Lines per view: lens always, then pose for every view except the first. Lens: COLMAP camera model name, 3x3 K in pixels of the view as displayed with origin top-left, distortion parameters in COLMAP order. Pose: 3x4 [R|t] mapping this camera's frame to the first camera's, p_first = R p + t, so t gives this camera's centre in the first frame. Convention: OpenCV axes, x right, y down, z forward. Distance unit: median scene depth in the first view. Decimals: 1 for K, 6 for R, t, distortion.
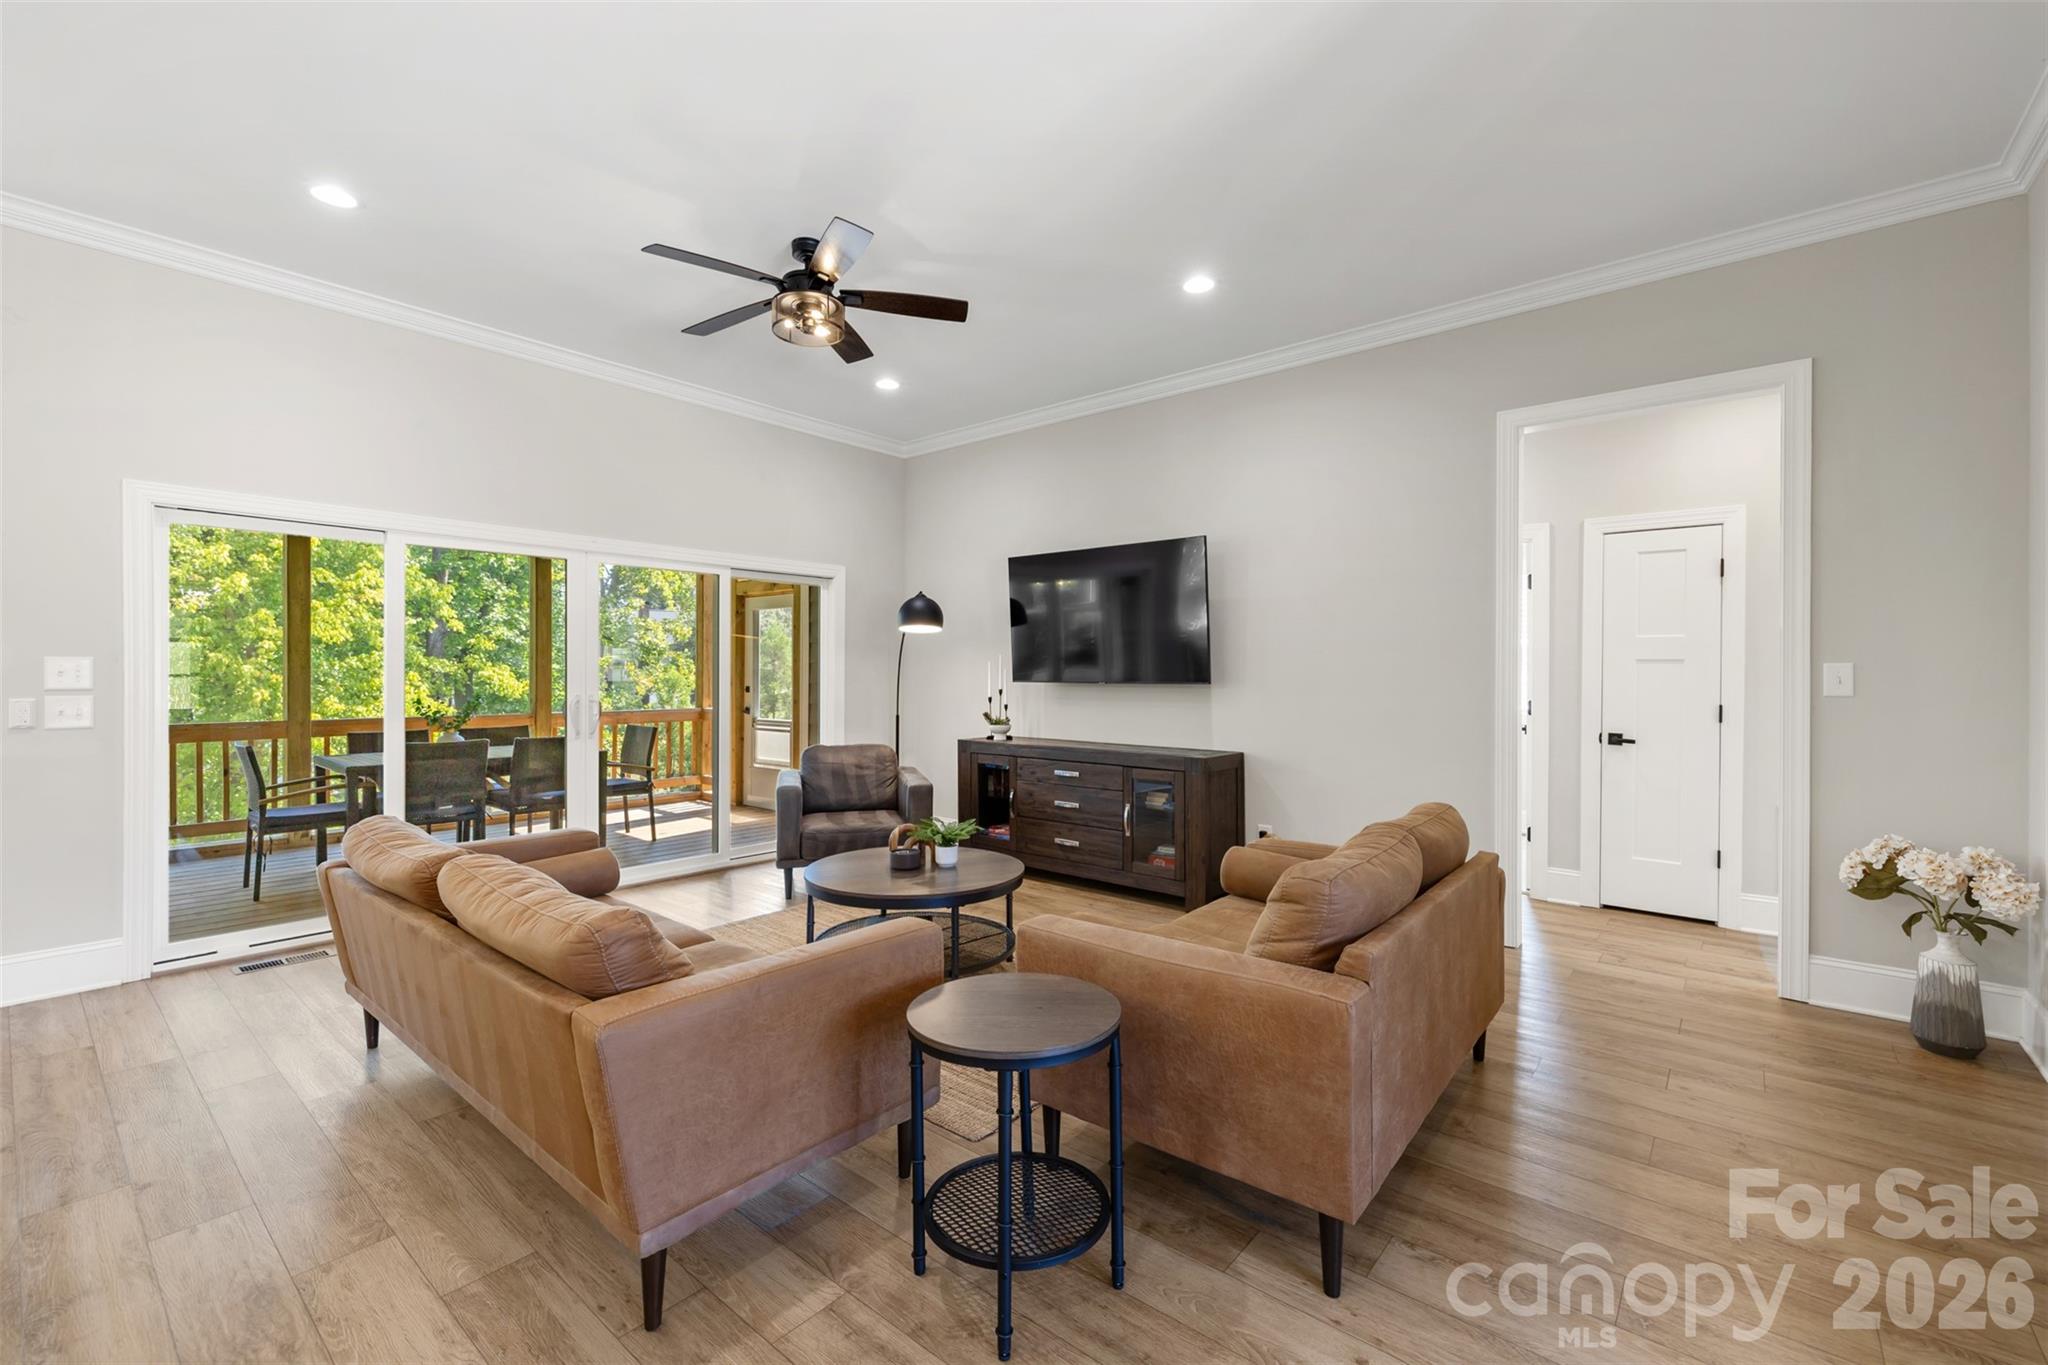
lens RADIAL K [[854.4, 0, 1015.0], [0, 854.4, 679.8], [0, 0, 1]] dist [-0.000448, -0.000610]
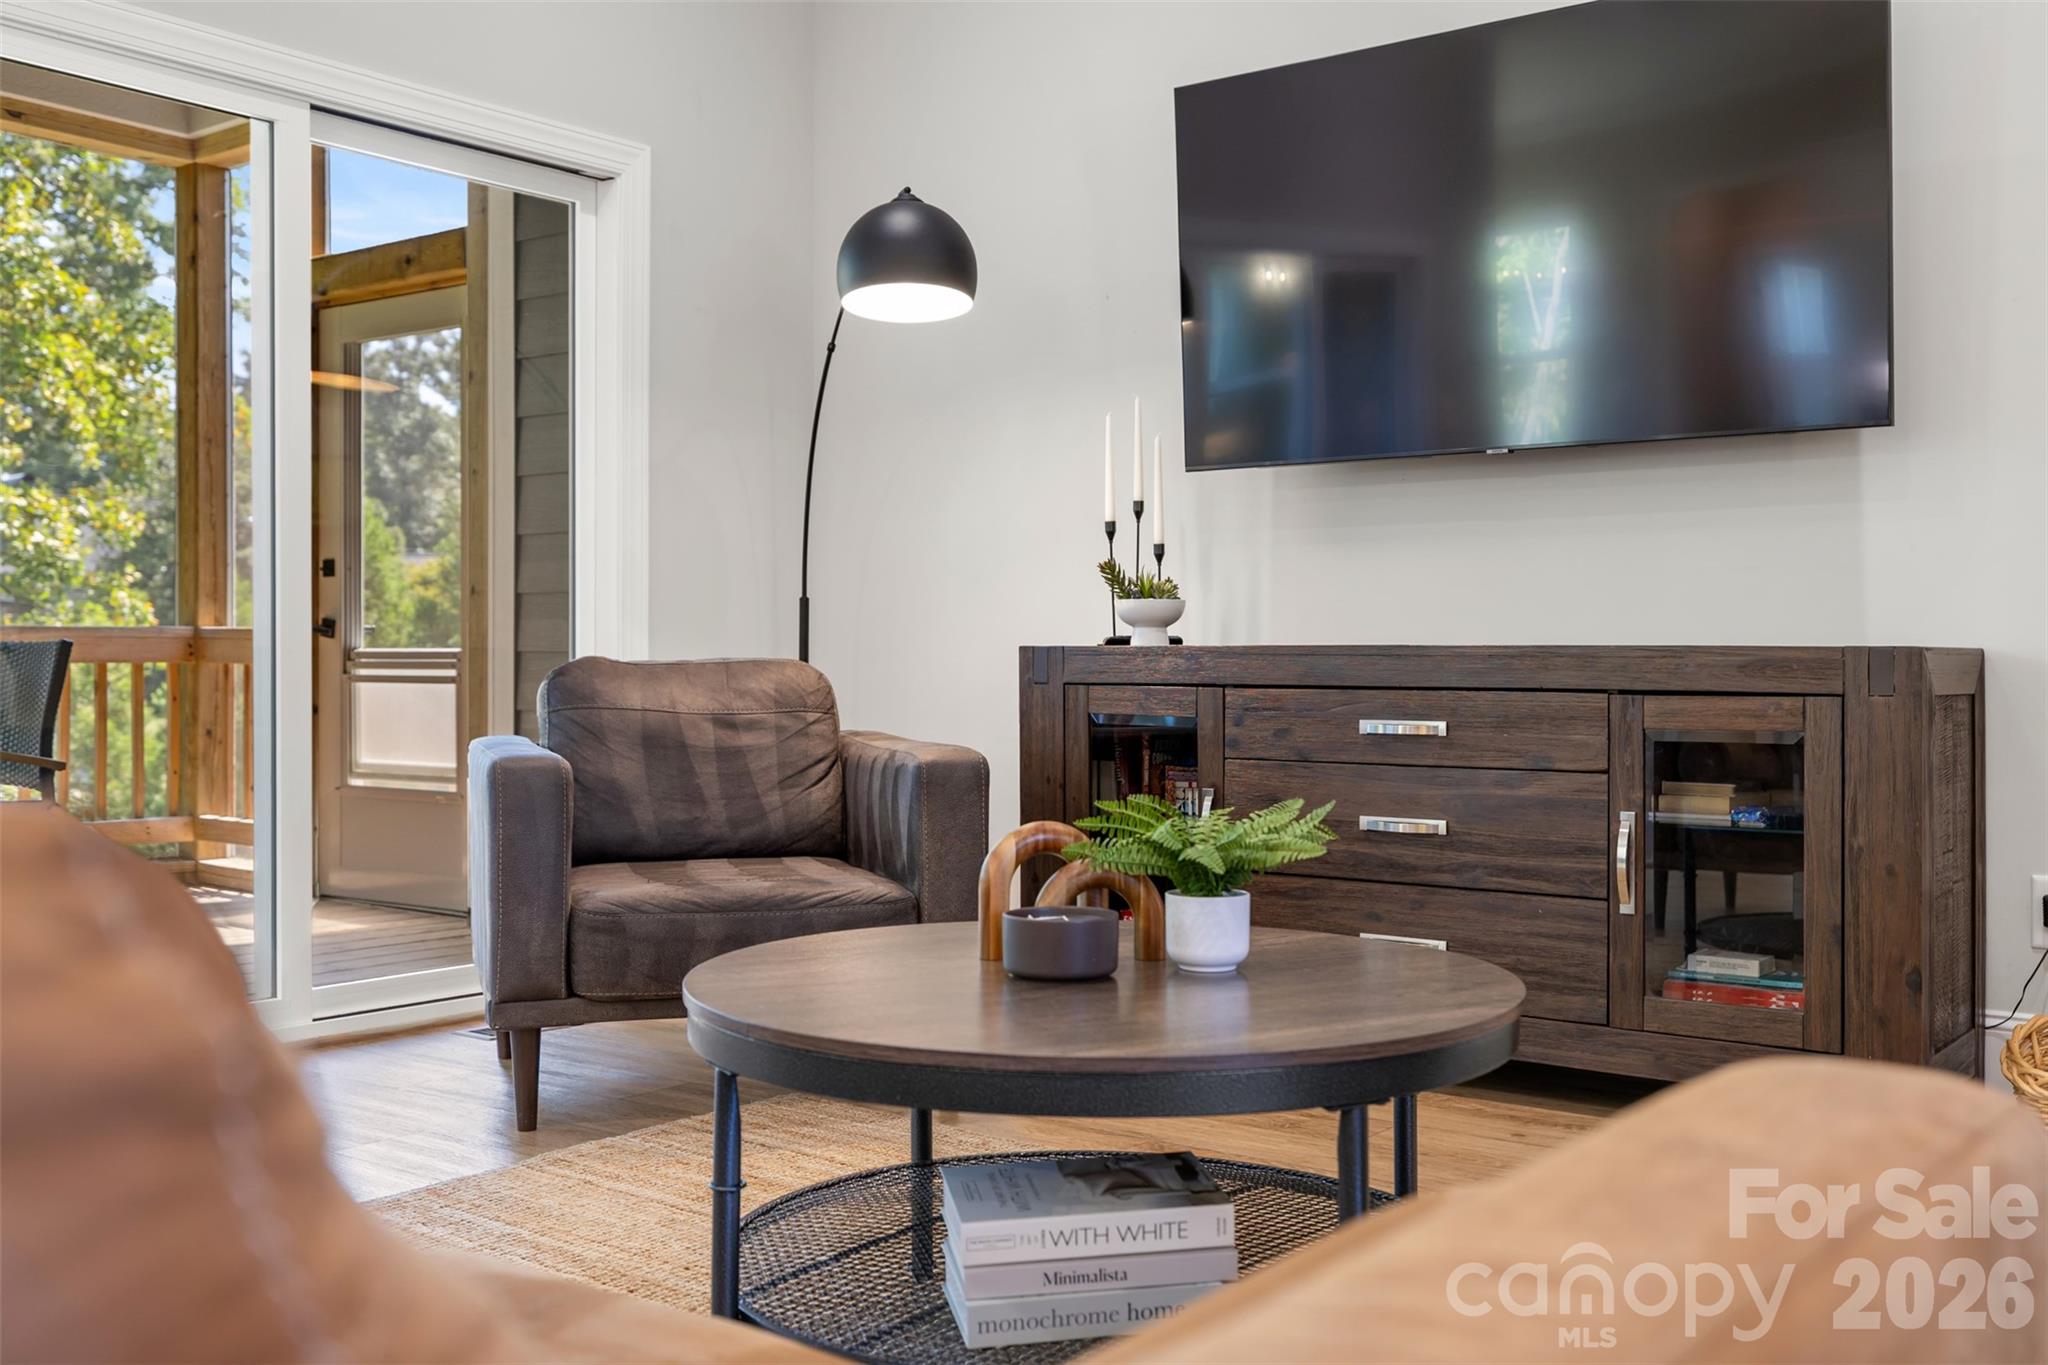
lens RADIAL K [[1982.4, 0, 1006.8], [0, 1982.4, 688.5], [0, 0, 1]] dist [0.009198, 0.000000]
pose [[0.998739, -0.002799, 0.050131, -0.117775], [0.002237, 0.999934, 0.011263, 0.083141], [-0.050160, -0.011137, 0.998679, 0.262913]]
